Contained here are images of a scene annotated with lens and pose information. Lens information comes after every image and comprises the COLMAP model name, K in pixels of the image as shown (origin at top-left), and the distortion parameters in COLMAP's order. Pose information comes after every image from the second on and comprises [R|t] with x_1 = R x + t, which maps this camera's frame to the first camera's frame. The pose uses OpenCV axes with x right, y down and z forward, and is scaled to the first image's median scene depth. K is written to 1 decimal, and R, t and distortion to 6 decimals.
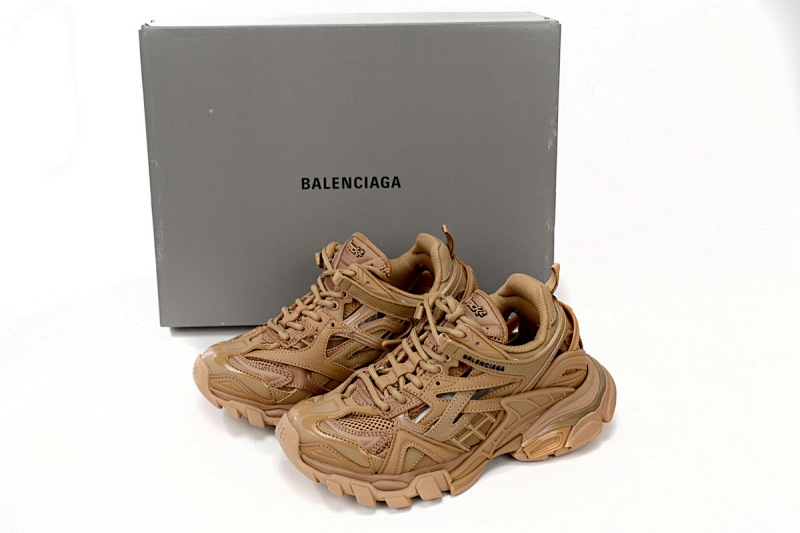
lens RADIAL K [[1083.4, 0, 400.5], [0, 1083.4, 266.4], [0, 0, 1]] dist [-0.030354, 0.000000]
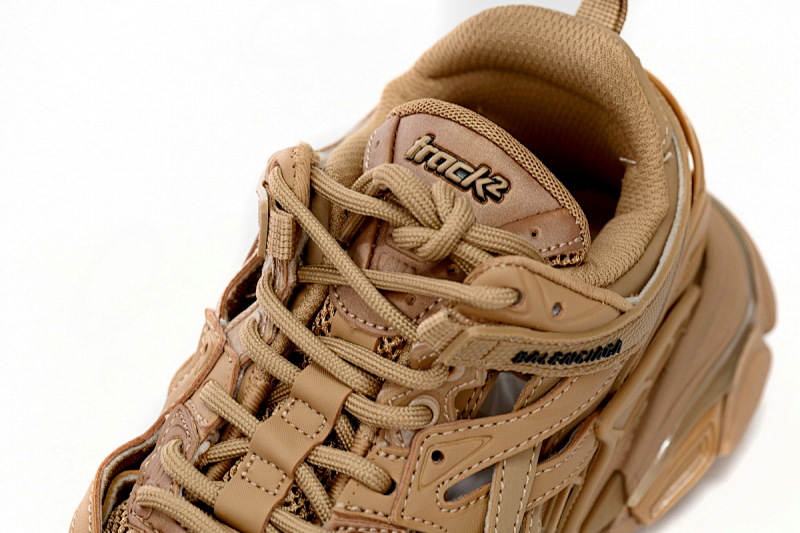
lens RADIAL K [[1883.9, 0, 402.9], [0, 1883.9, 267.4], [0, 0, 1]] dist [-0.088745, 0.000000]
pose [[0.862141, -0.320746, 0.392218, -0.163452], [0.187886, 0.921307, 0.340428, -0.122132], [-0.470544, -0.219805, 0.854561, 0.565108]]
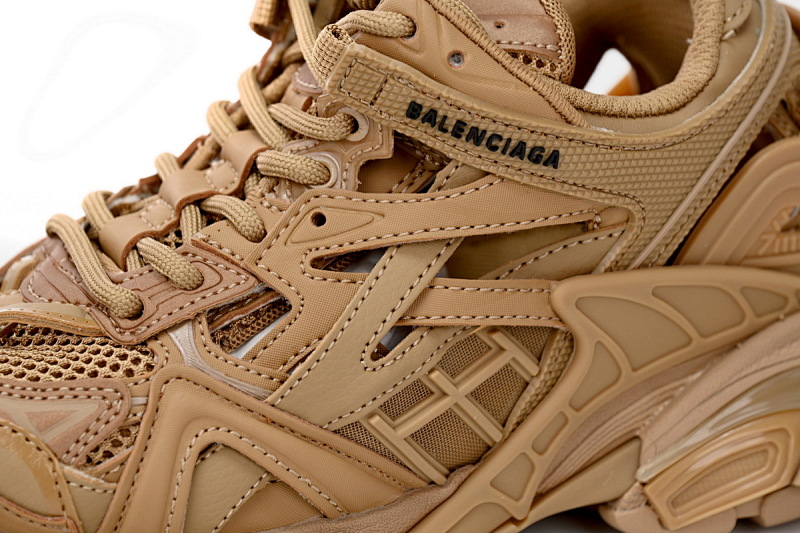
lens RADIAL K [[2738.5, 0, 401.4], [0, 2738.5, 264.3], [0, 0, 1]] dist [-0.052535, 0.000000]
pose [[0.999742, -0.009658, -0.020554, 0.069372], [0.007592, 0.995127, -0.098312, 0.187393], [0.021404, 0.098131, 0.994943, 0.311904]]
